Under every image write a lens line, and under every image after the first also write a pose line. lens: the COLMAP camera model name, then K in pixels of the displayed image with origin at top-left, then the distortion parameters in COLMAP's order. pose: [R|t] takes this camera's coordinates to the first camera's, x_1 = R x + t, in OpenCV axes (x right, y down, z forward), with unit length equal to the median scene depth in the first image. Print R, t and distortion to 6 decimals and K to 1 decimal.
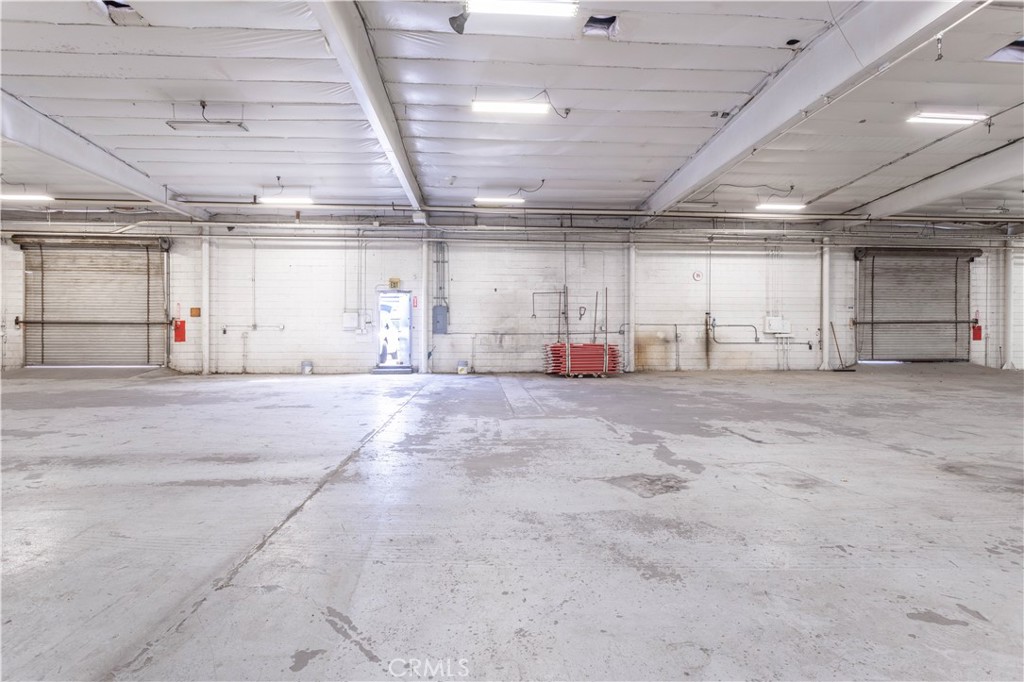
lens RADIAL K [[502.0, 0, 511.8], [0, 502.0, 344.3], [0, 0, 1]] dist [-0.002916, 0.003547]
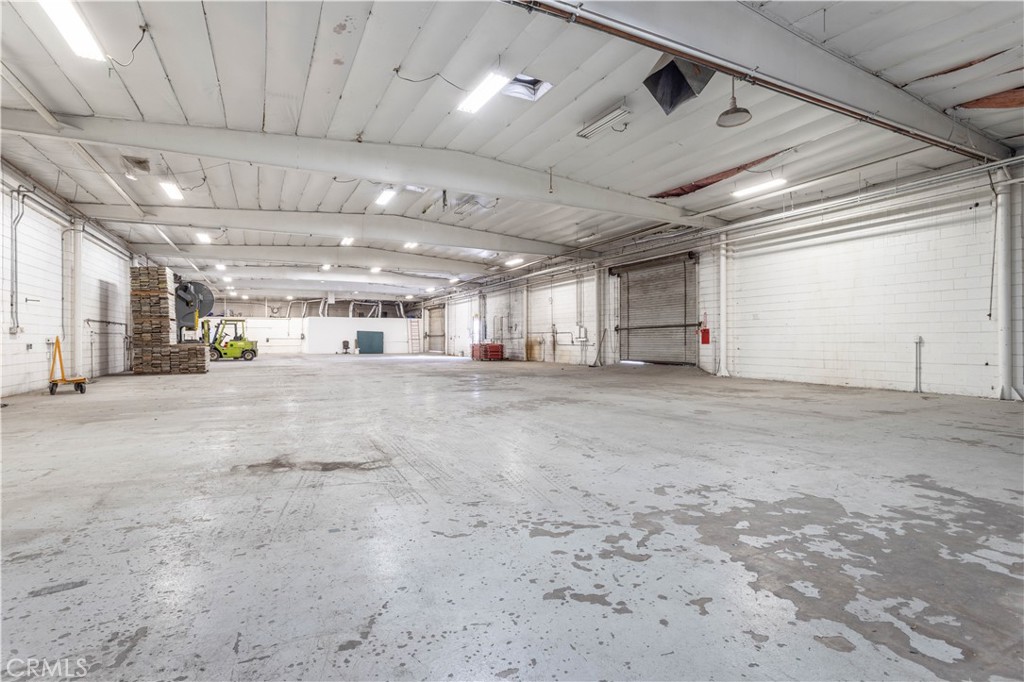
lens RADIAL K [[502.0, 0, 517.4], [0, 502.0, 338.5], [0, 0, 1]] dist [-0.002916, 0.003547]
pose [[0.375360, -0.002637, -0.926875, 1.709511], [-0.003671, 0.999984, -0.004332, -0.013400], [0.926872, 0.005028, 0.375344, 0.319635]]
